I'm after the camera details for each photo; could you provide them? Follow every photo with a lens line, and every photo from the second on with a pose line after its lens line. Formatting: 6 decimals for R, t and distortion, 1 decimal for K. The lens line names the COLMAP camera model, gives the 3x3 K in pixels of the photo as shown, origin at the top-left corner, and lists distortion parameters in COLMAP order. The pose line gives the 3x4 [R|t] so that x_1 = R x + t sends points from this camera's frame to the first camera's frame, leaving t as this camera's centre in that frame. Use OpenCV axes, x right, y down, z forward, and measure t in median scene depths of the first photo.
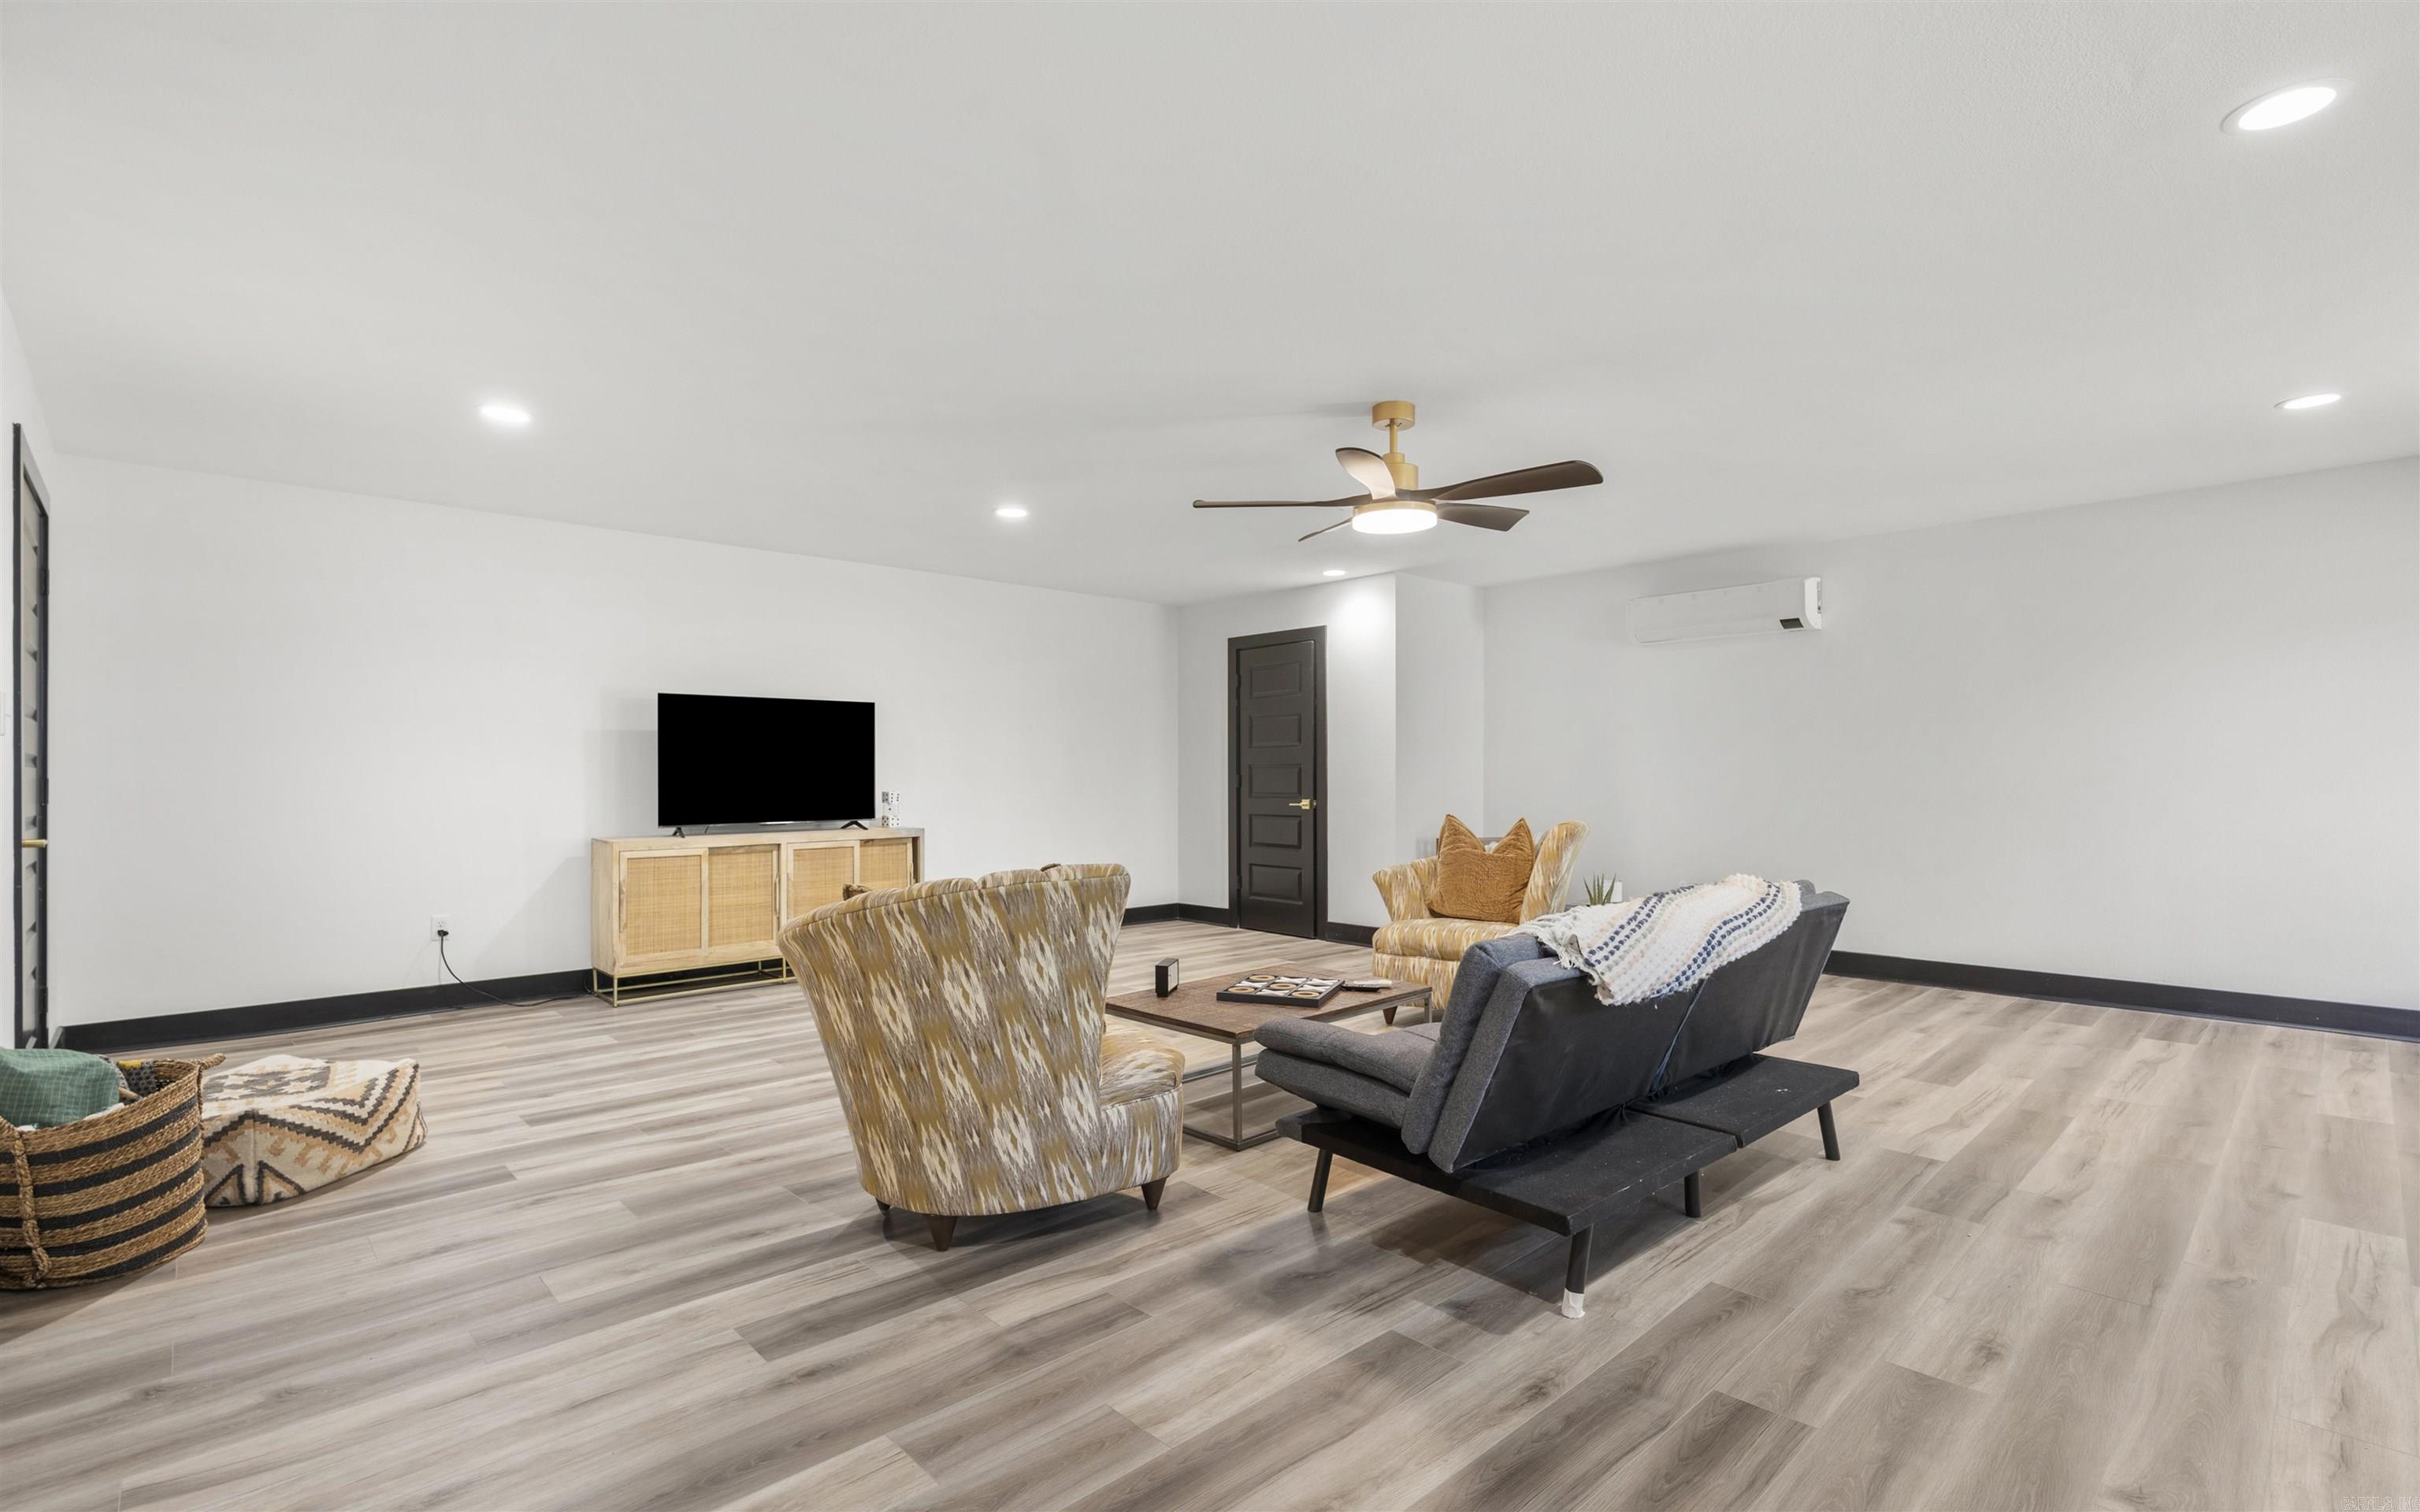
lens RADIAL K [[1086.3, 0, 1215.0], [0, 1086.3, 796.3], [0, 0, 1]] dist [-0.016265, 0.005427]
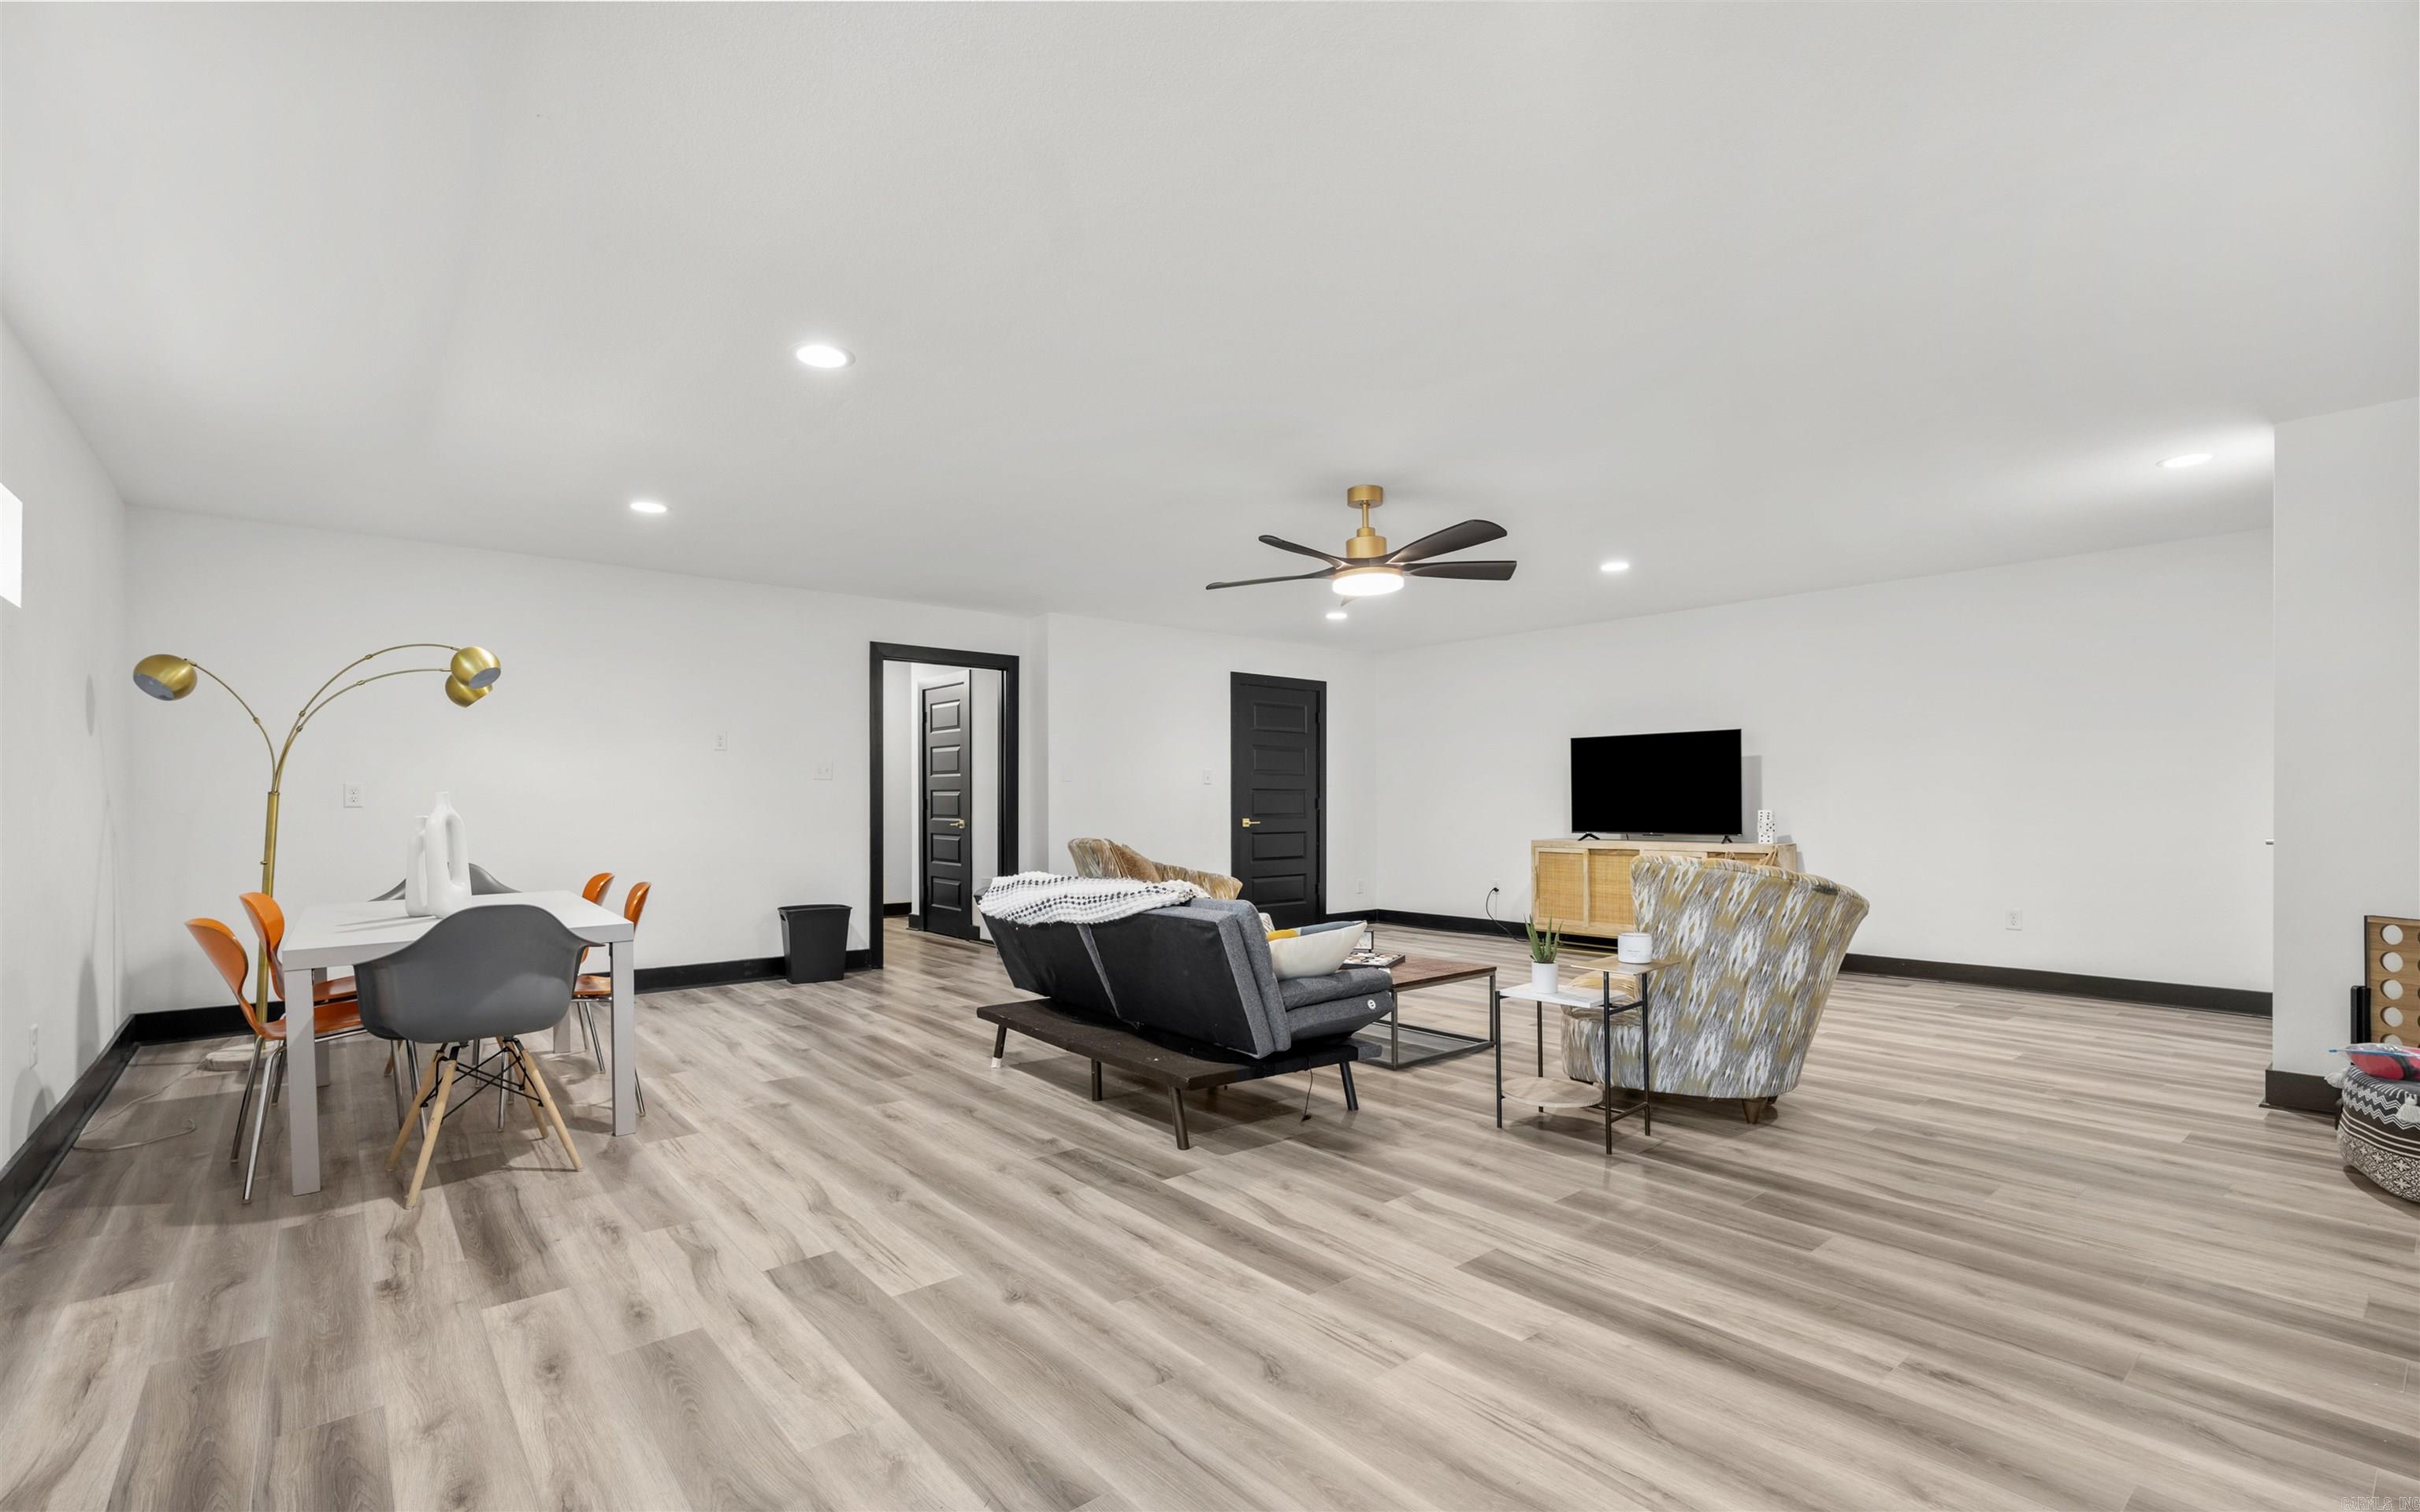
lens RADIAL K [[1086.3, 0, 1215.0], [0, 1086.3, 796.3], [0, 0, 1]] dist [-0.016265, 0.005427]
pose [[-0.058674, -0.000015, -0.998277, 1.733266], [-0.015262, 0.999883, 0.000882, -0.023944], [0.998161, 0.015287, -0.058668, 1.133153]]
